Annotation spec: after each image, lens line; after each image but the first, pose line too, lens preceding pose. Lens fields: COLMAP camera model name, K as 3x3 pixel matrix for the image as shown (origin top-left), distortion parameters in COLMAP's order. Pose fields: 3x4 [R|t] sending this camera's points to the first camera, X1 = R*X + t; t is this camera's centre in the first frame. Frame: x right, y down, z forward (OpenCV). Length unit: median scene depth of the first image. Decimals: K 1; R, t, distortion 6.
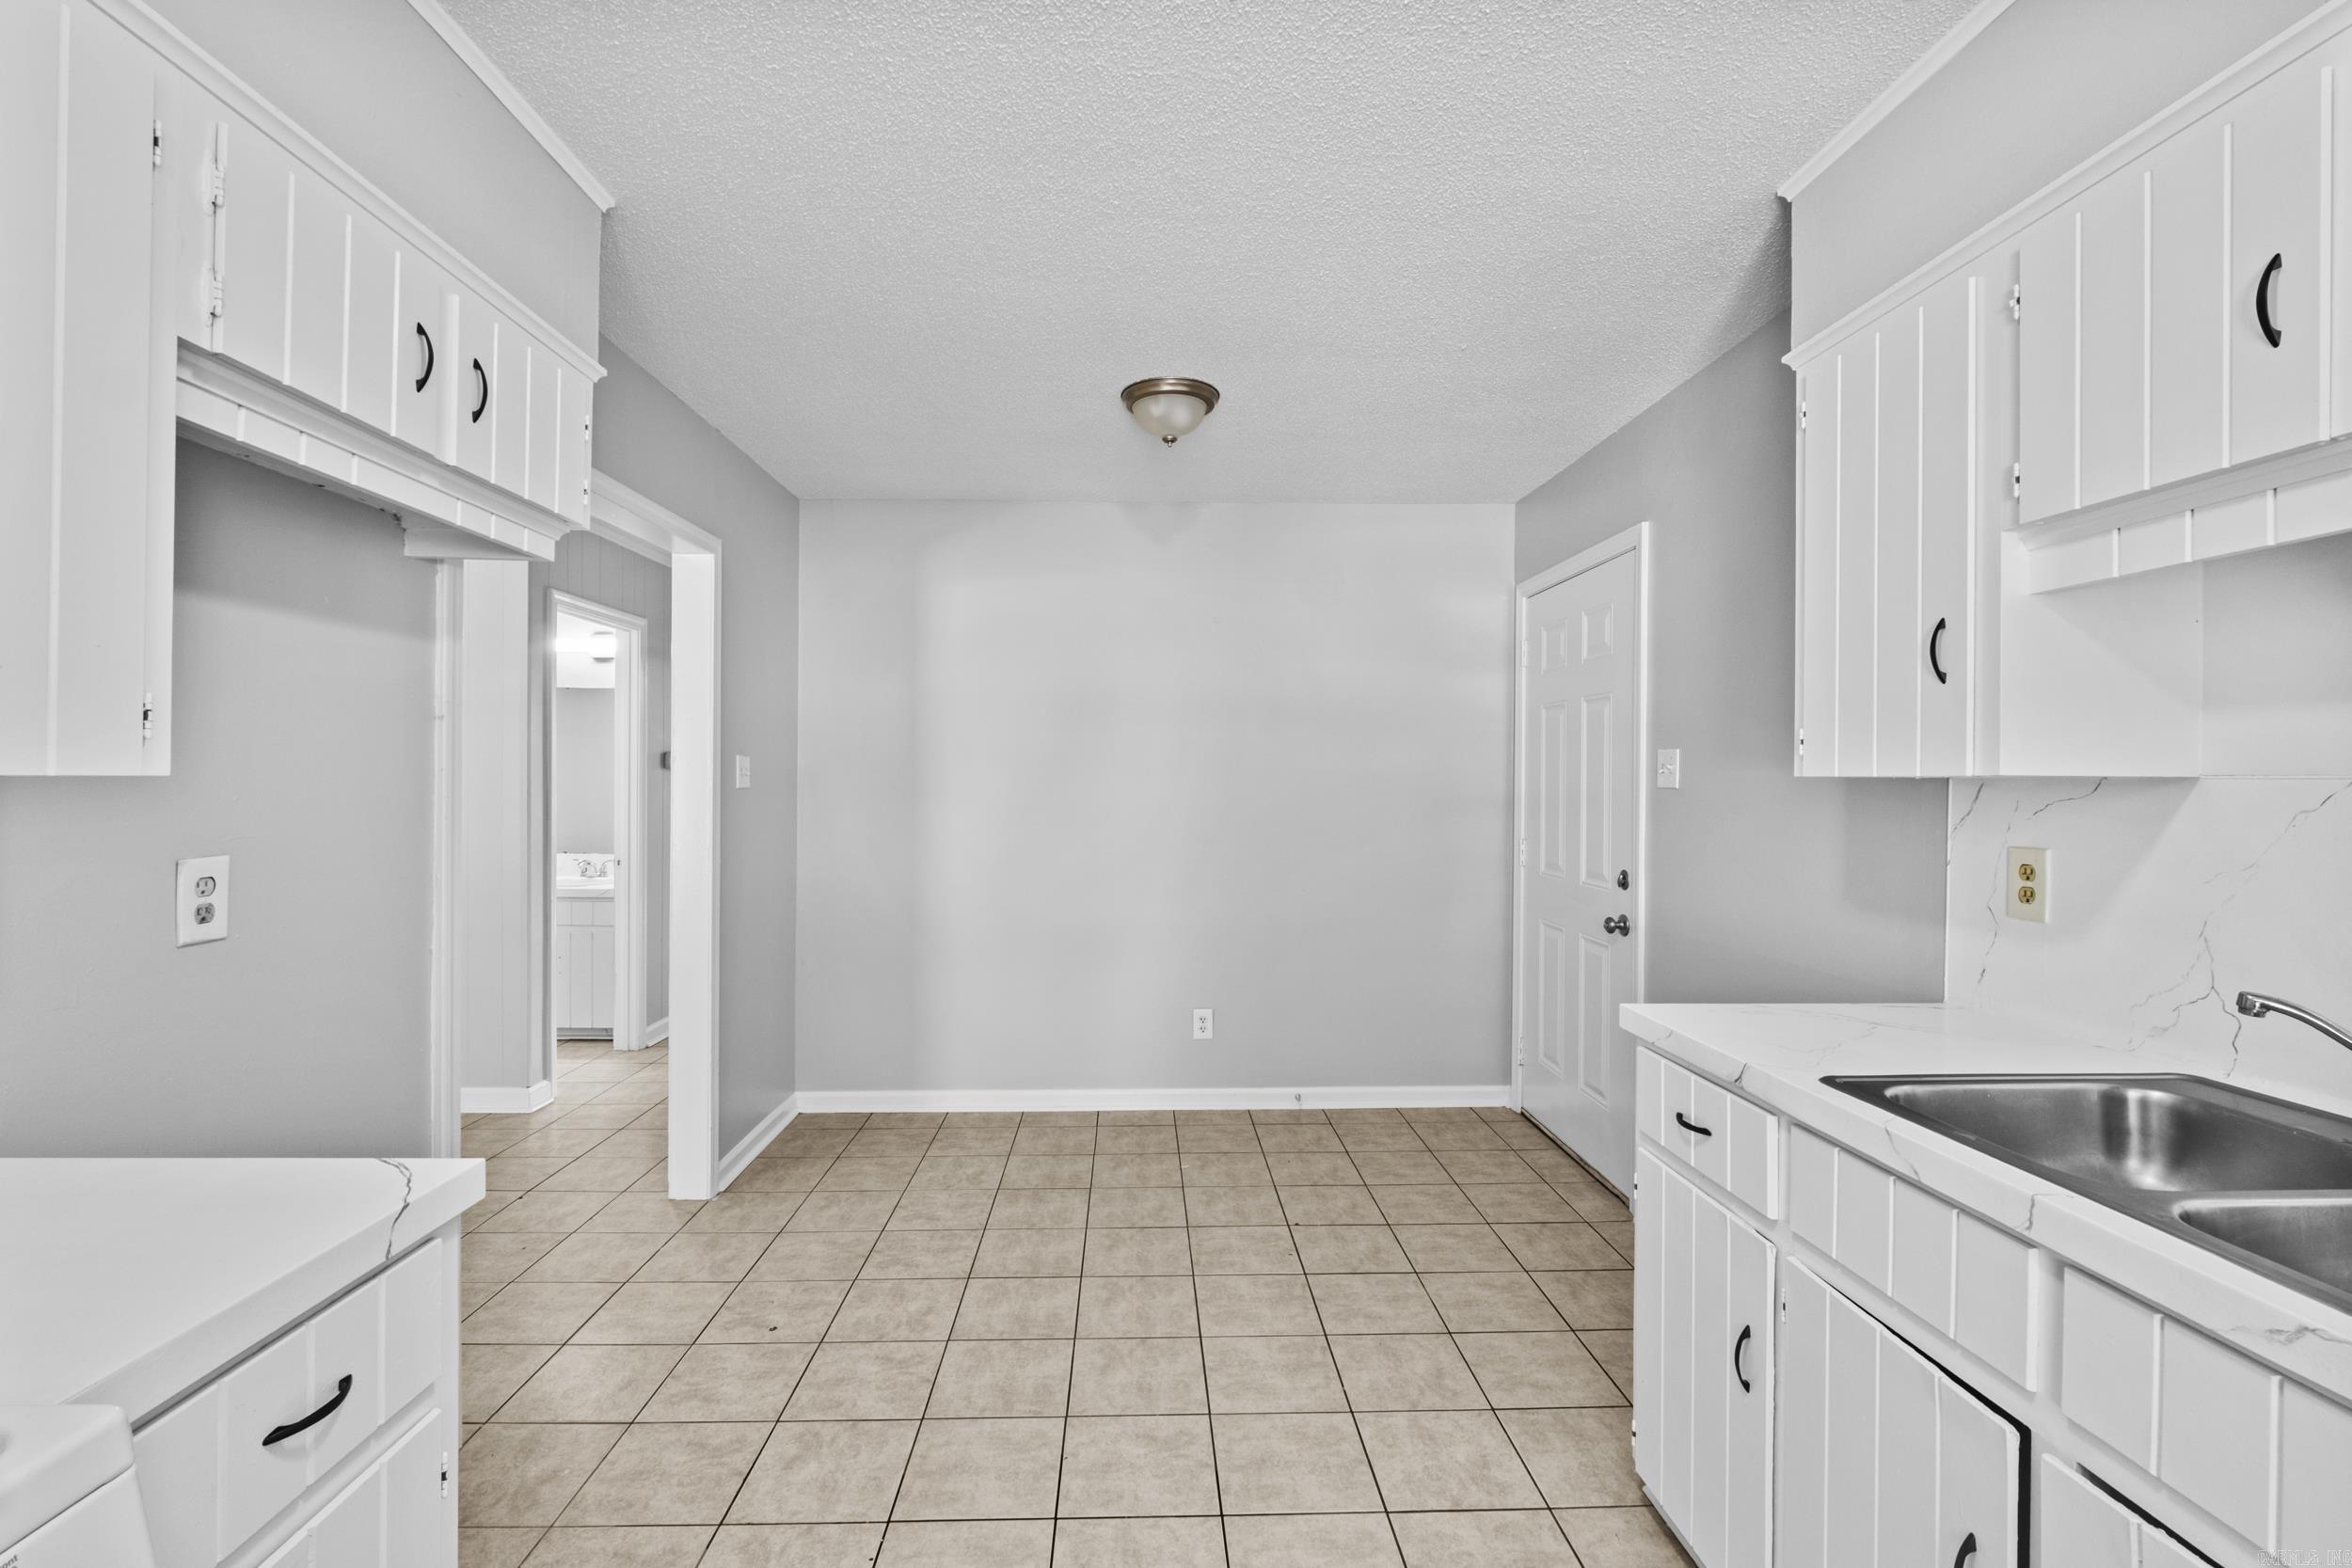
lens RADIAL K [[1055.7, 0, 1160.9], [0, 1055.7, 781.3], [0, 0, 1]] dist [-0.003120, -0.001594]
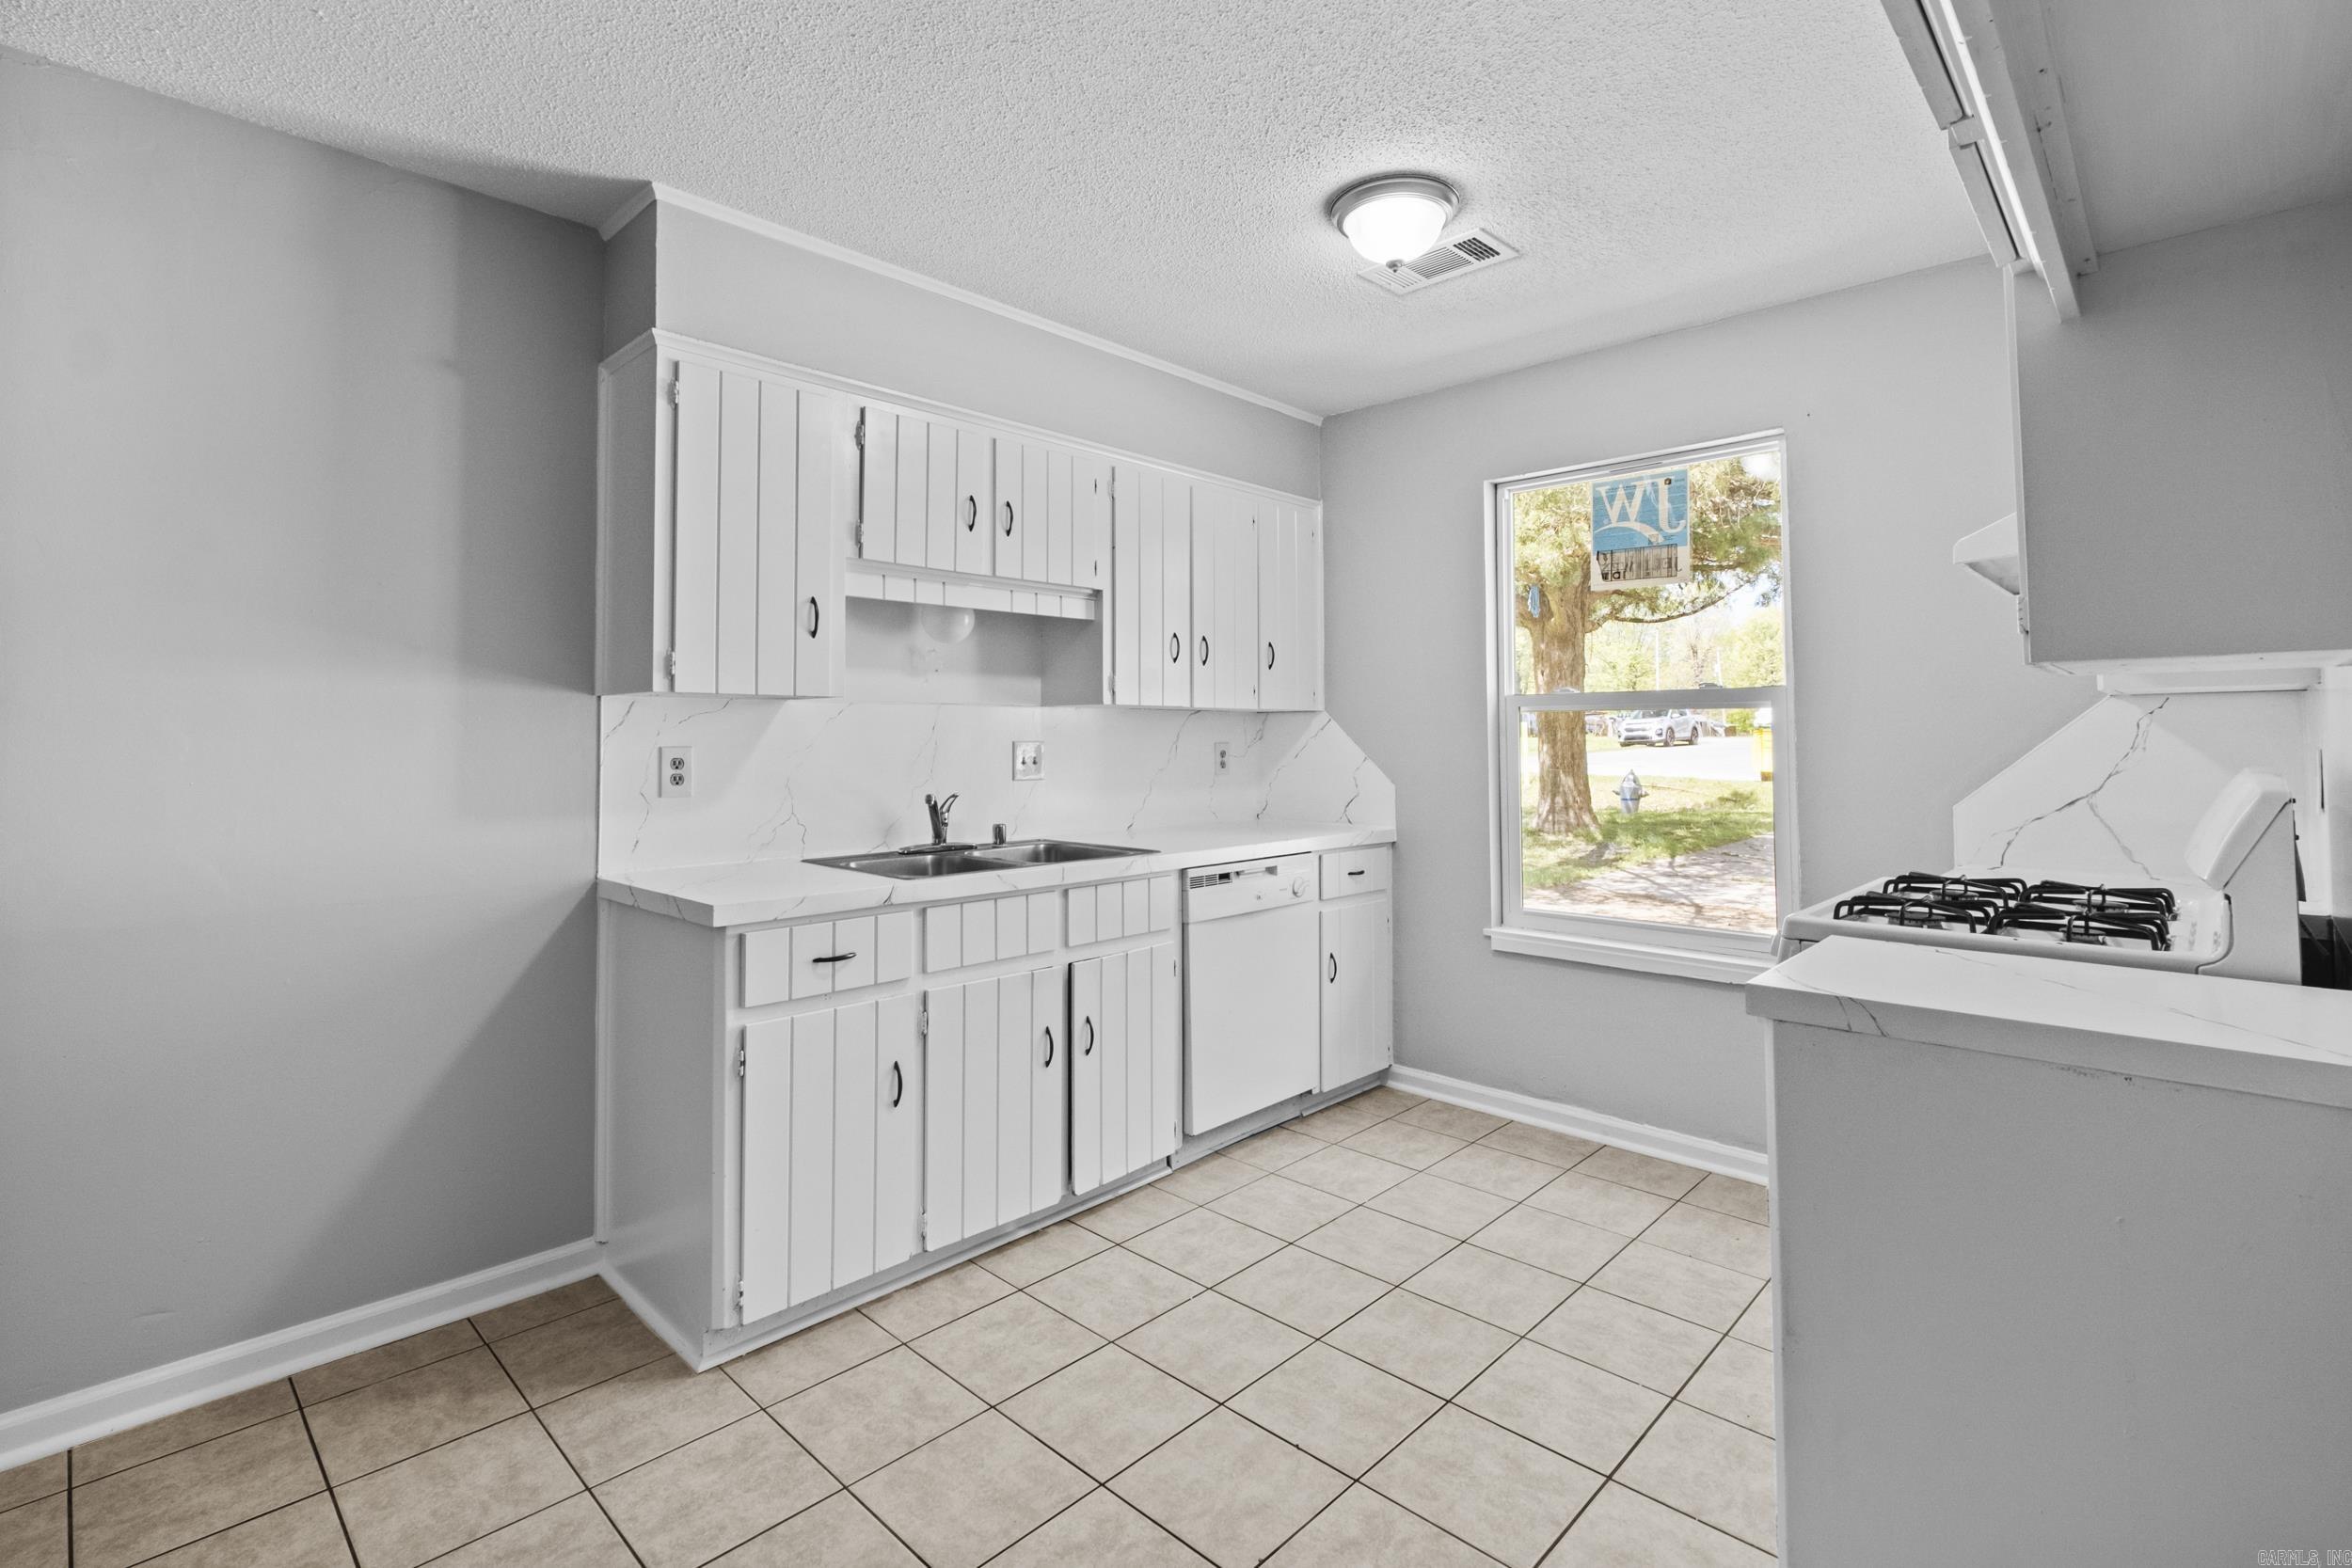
lens RADIAL K [[1055.7, 0, 1172.8], [0, 1055.7, 707.0], [0, 0, 1]] dist [-0.003120, -0.001594]
pose [[-0.700219, 0.017039, 0.713725, -0.483866], [0.000956, 0.999737, -0.022930, 0.030842], [-0.713927, -0.015373, -0.700051, 1.088459]]
